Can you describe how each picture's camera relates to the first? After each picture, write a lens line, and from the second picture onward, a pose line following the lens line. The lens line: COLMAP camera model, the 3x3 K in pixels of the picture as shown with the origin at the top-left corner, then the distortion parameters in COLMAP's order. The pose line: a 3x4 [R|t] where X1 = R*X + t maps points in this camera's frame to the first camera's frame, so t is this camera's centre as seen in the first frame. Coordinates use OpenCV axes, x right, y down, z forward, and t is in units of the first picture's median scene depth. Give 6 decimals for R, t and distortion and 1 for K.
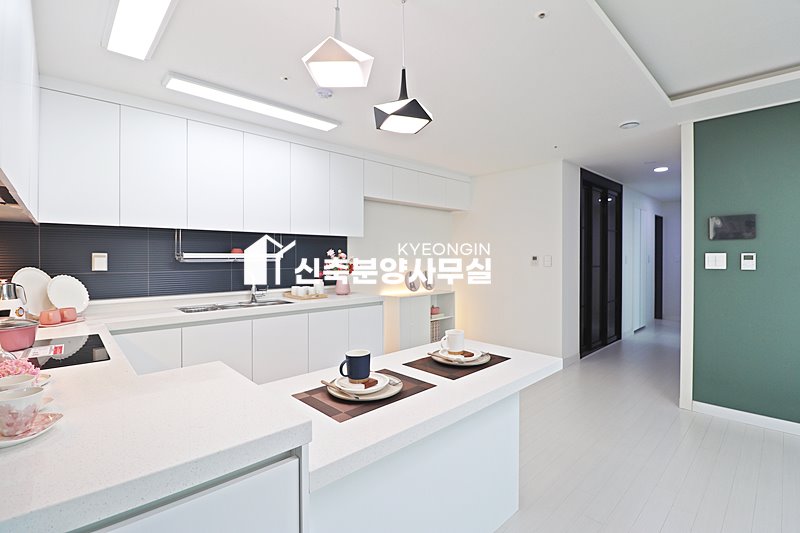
lens RADIAL K [[369.4, 0, 404.6], [0, 369.4, 260.1], [0, 0, 1]] dist [-0.001626, -0.011646]
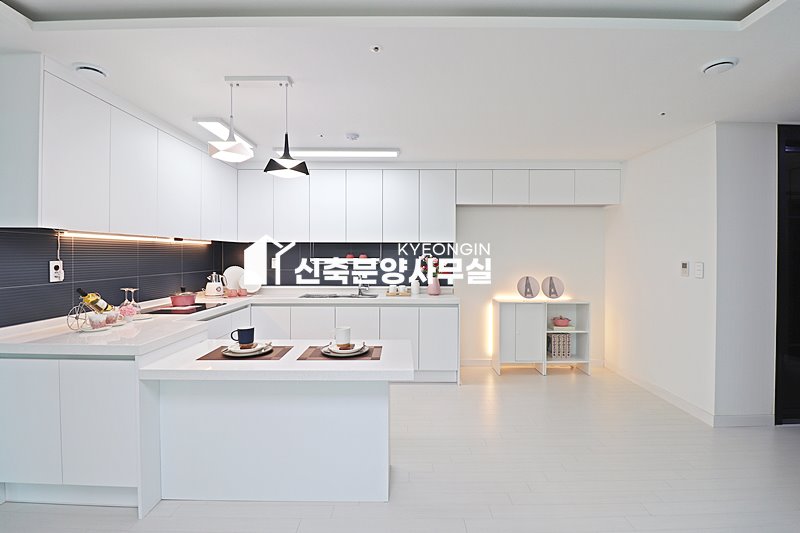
lens RADIAL K [[369.4, 0, 398.8], [0, 369.4, 254.9], [0, 0, 1]] dist [-0.001626, -0.011646]
pose [[0.715309, 0.001192, -0.698807, 0.557934], [-0.007060, 0.999960, -0.005522, -0.021515], [0.698772, 0.008884, 0.715289, 0.125485]]
